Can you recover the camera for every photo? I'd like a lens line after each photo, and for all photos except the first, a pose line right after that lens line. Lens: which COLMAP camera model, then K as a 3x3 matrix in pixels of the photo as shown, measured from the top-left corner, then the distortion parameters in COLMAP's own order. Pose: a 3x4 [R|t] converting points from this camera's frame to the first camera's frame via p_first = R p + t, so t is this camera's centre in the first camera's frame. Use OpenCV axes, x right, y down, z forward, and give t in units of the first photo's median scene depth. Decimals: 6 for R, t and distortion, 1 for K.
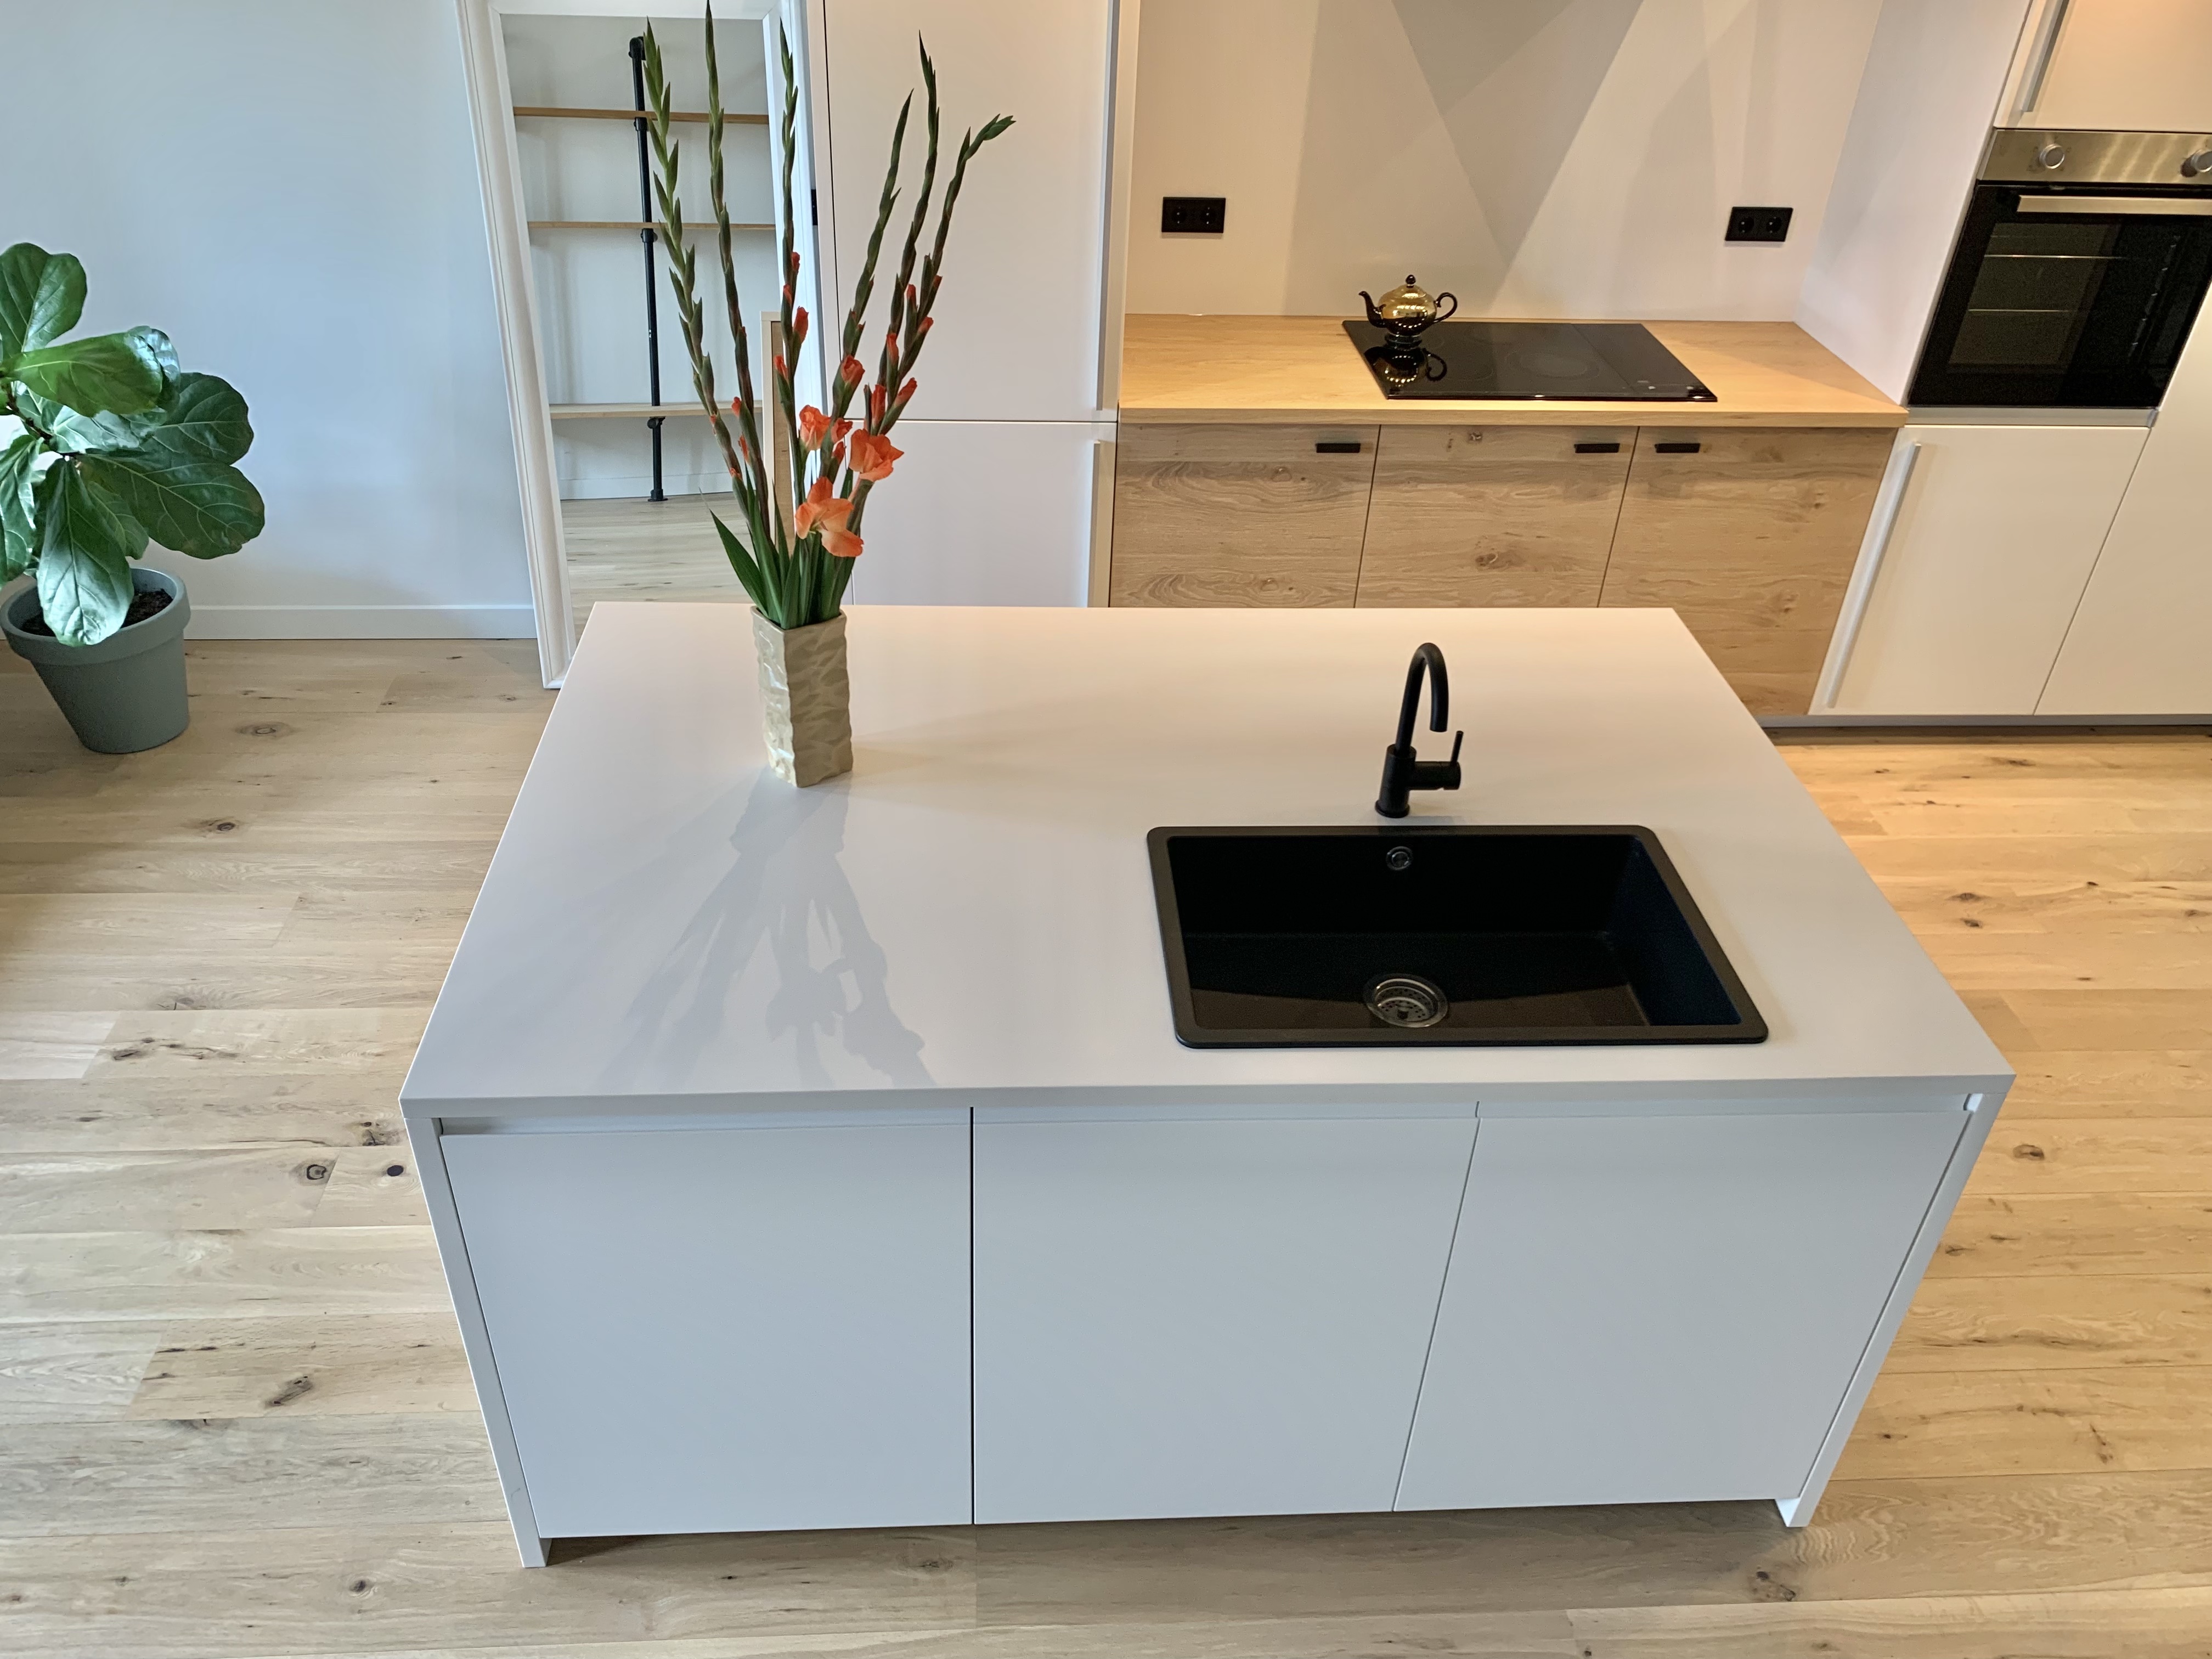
lens RADIAL K [[1683.9, 0, 1106.7], [0, 1683.9, 838.2], [0, 0, 1]] dist [0.026344, -0.019528]
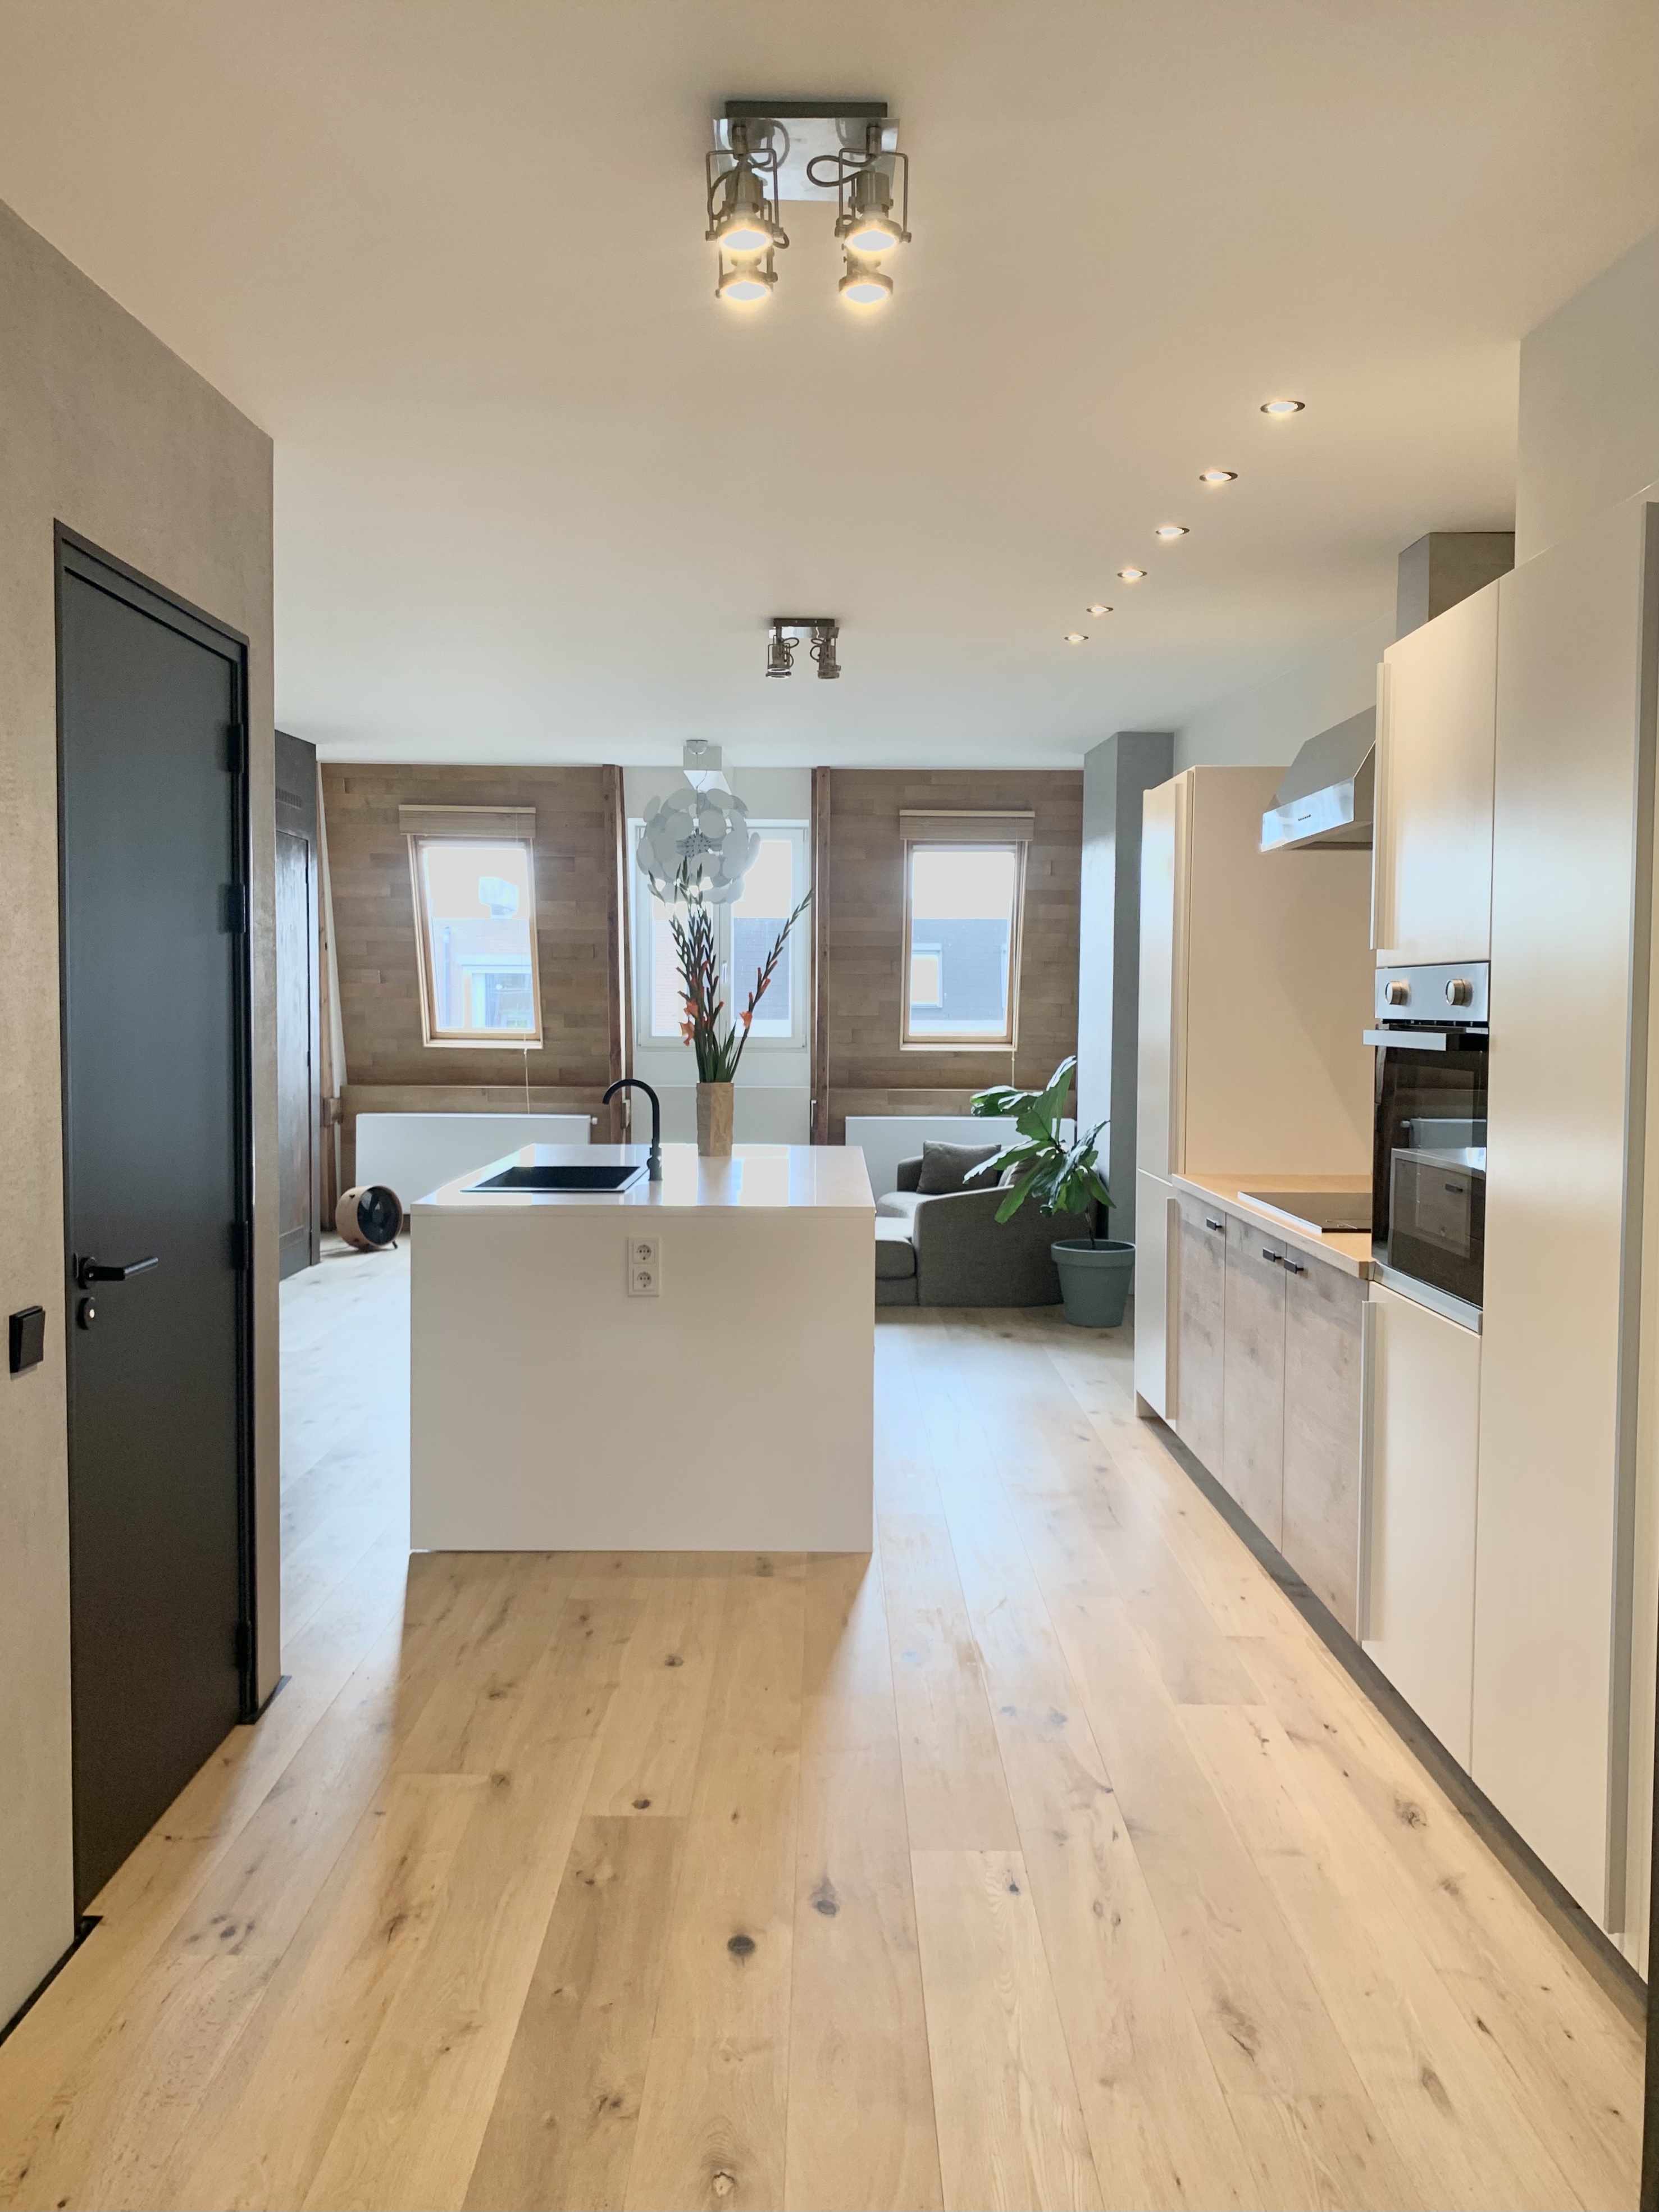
lens RADIAL K [[1683.9, 0, 813.1], [0, 1683.9, 1105.1], [0, 0, 1]] dist [0.026344, -0.019528]
pose [[-0.062940, 0.022982, -0.997753, 1.359680], [-0.581219, 0.811862, 0.055364, -0.193971], [0.811309, 0.583398, -0.037741, 0.731808]]
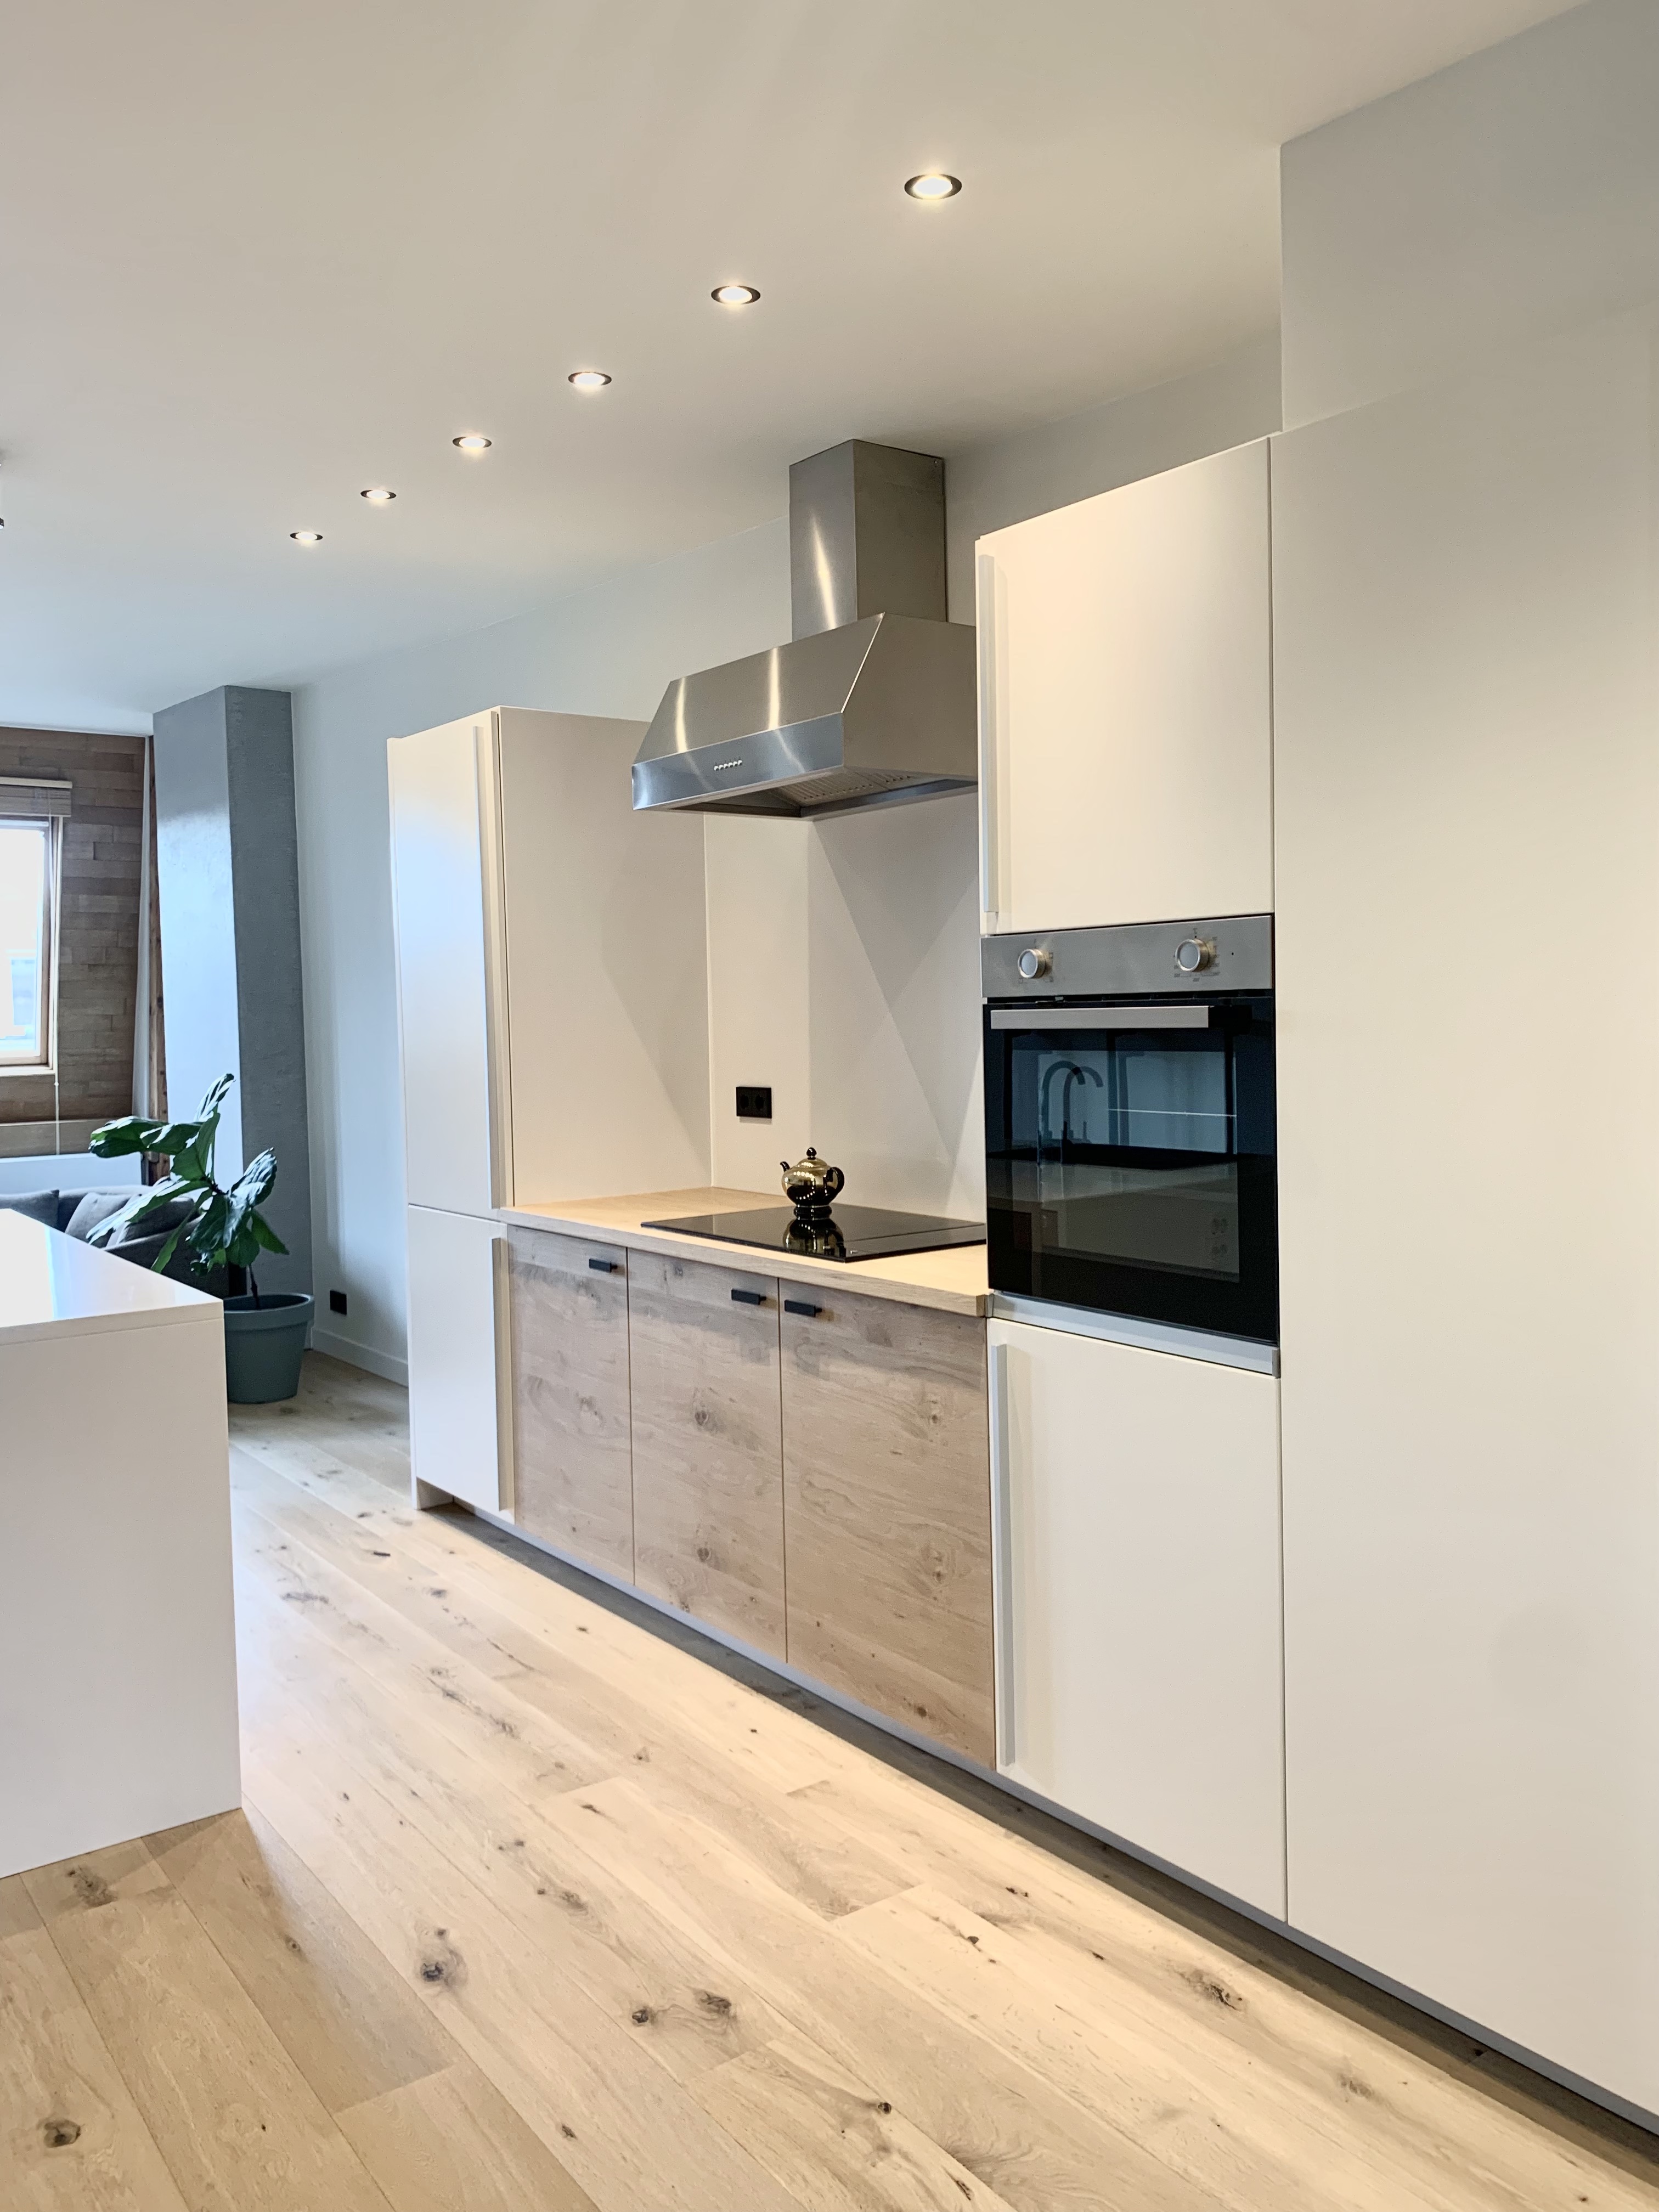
lens RADIAL K [[1683.9, 0, 817.3], [0, 1683.9, 1094.1], [0, 0, 1]] dist [0.026344, -0.019528]
pose [[0.533678, -0.004879, -0.845674, 1.031607], [-0.452245, 0.843340, -0.290263, -0.080357], [0.714606, 0.537359, 0.447865, 0.565008]]
